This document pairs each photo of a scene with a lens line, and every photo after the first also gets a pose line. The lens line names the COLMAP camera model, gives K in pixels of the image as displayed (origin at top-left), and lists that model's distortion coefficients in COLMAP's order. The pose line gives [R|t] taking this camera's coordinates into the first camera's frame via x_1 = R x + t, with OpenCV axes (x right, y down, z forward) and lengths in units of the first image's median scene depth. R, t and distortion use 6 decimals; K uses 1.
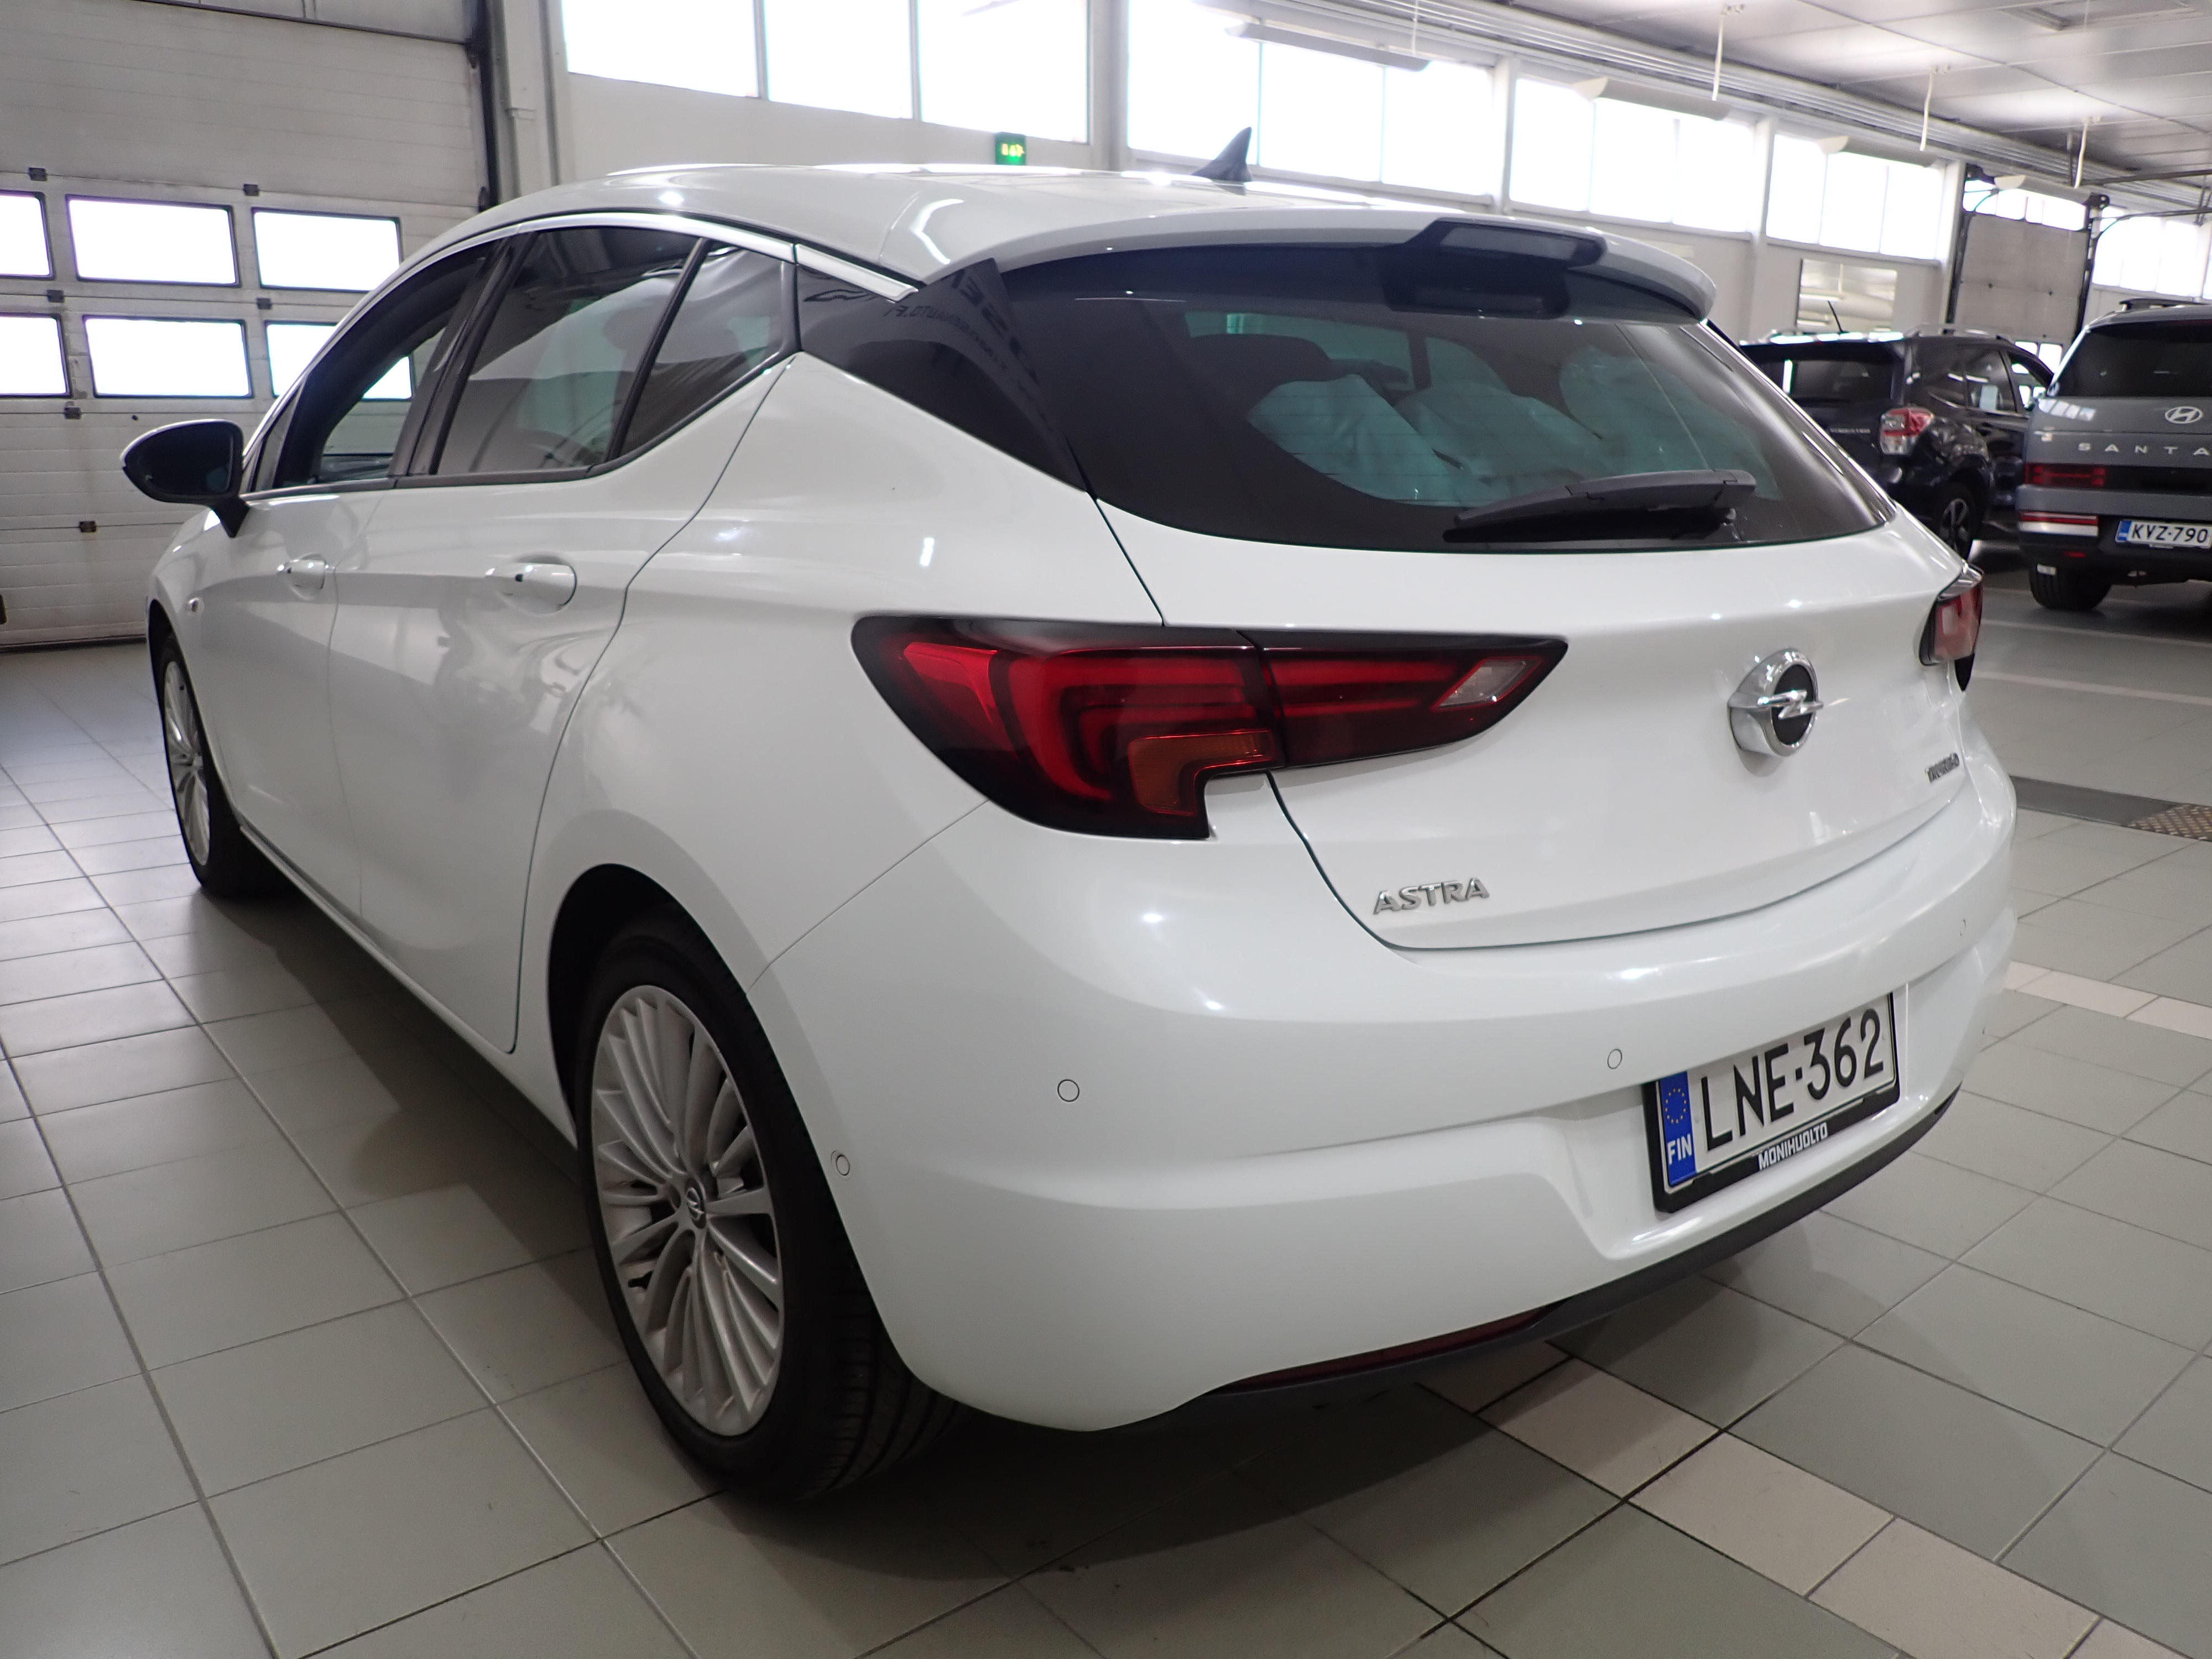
lens RADIAL K [[1644.3, 0, 1097.2], [0, 1644.3, 837.5], [0, 0, 1]] dist [-0.013631, 0.001251]
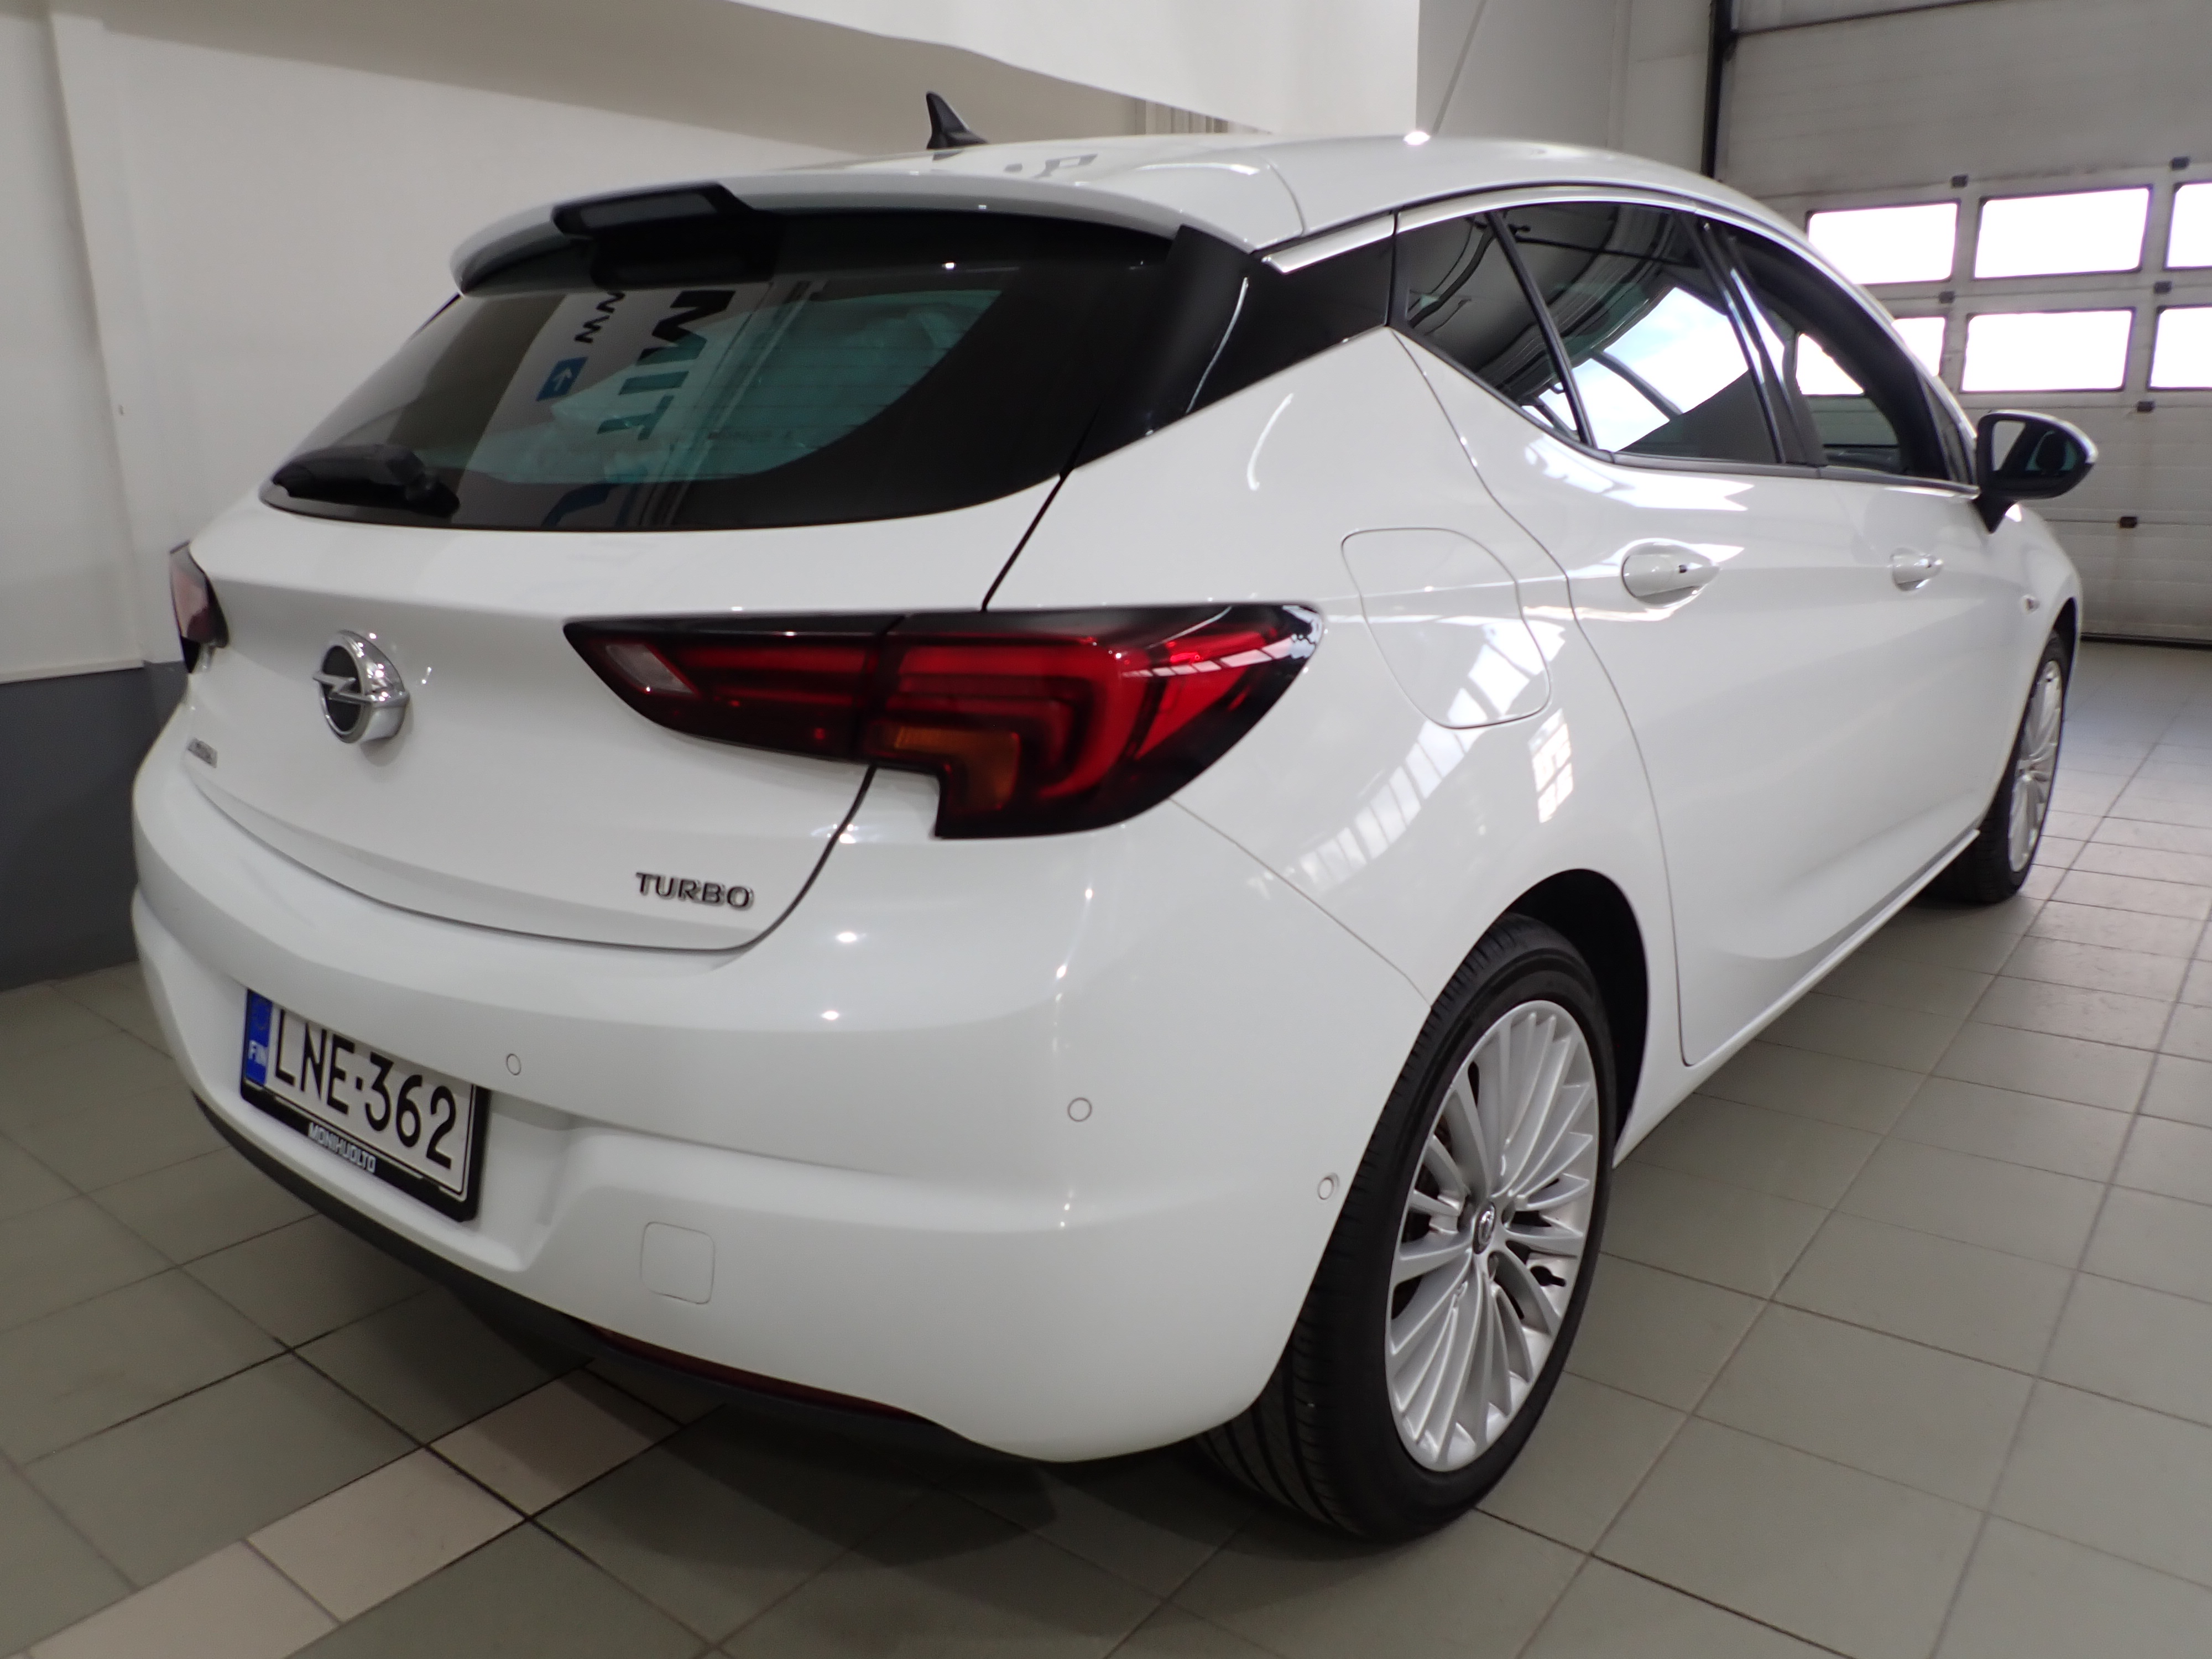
lens RADIAL K [[1644.3, 0, 1097.2], [0, 1644.3, 837.5], [0, 0, 1]] dist [-0.013631, 0.001251]
pose [[0.217165, 0.233344, -0.947834, 1.369582], [-0.233392, 0.955256, 0.181697, -0.260126], [0.947823, 0.181759, 0.261909, 1.118918]]
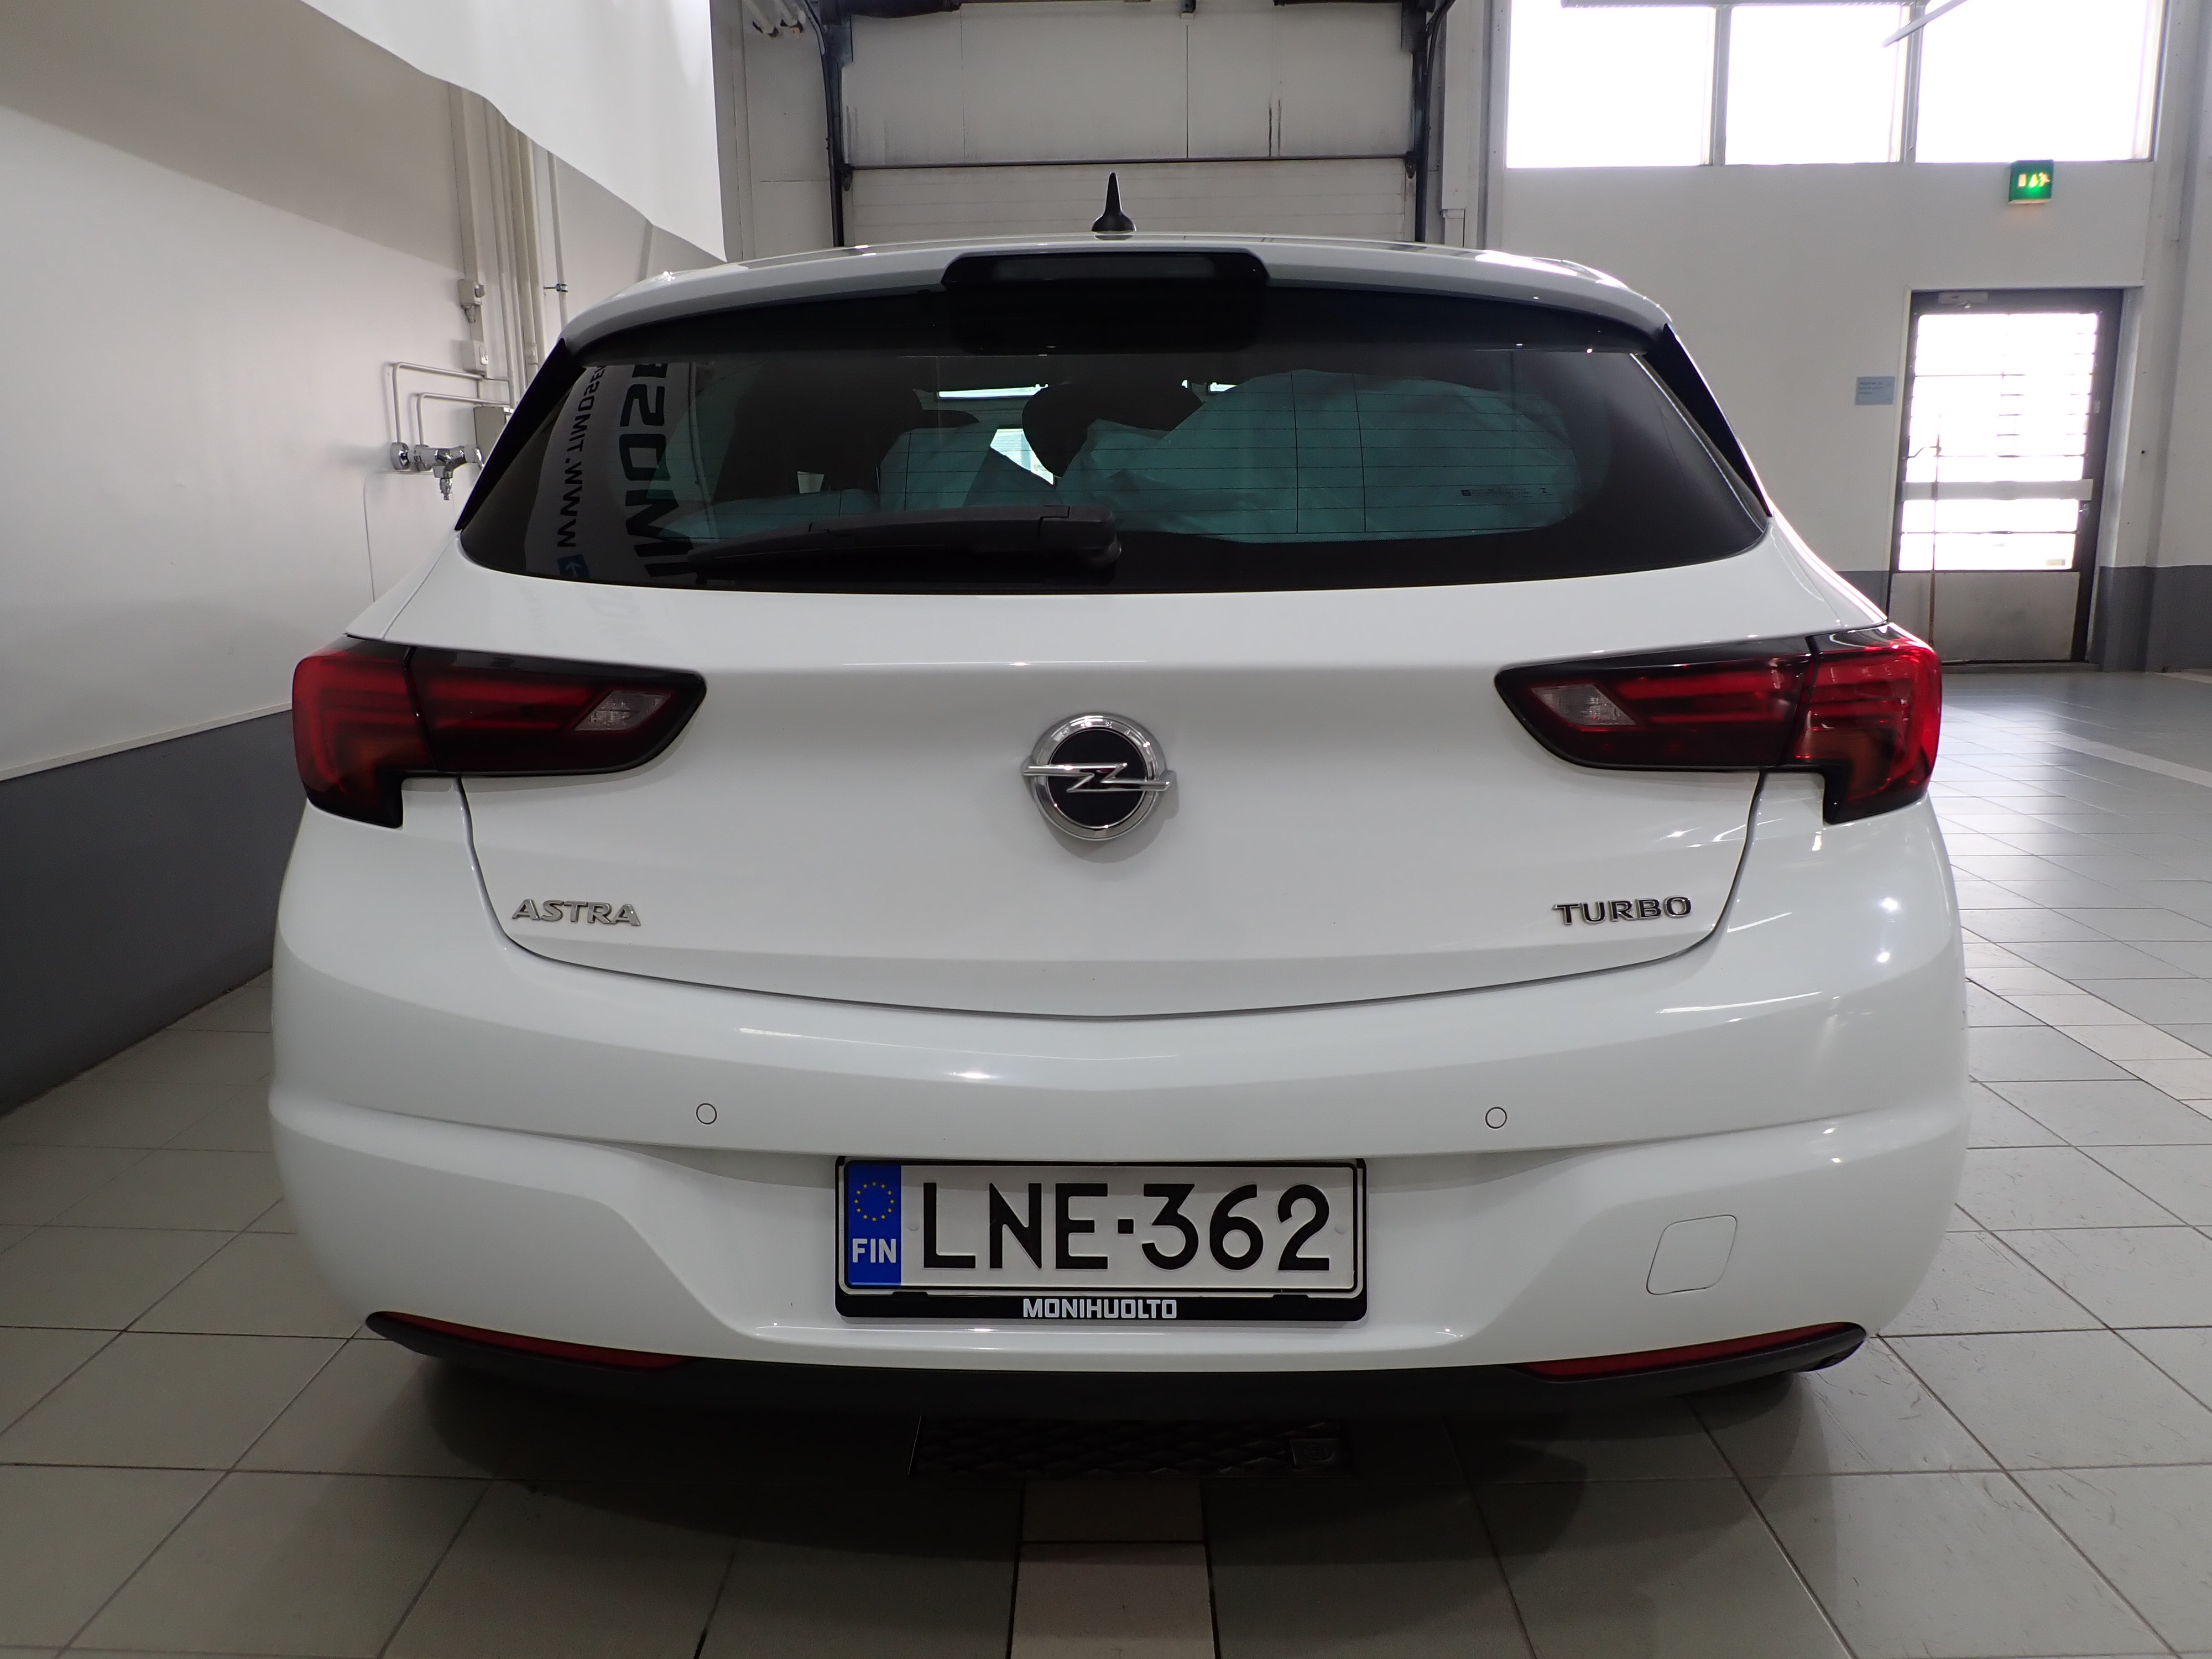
lens RADIAL K [[1644.3, 0, 1097.2], [0, 1644.3, 837.5], [0, 0, 1]] dist [-0.013631, 0.001251]
pose [[0.762660, 0.108862, -0.637573, 0.915470], [-0.140313, 0.990106, 0.001214, -0.048873], [0.631397, 0.088534, 0.770389, 0.331032]]
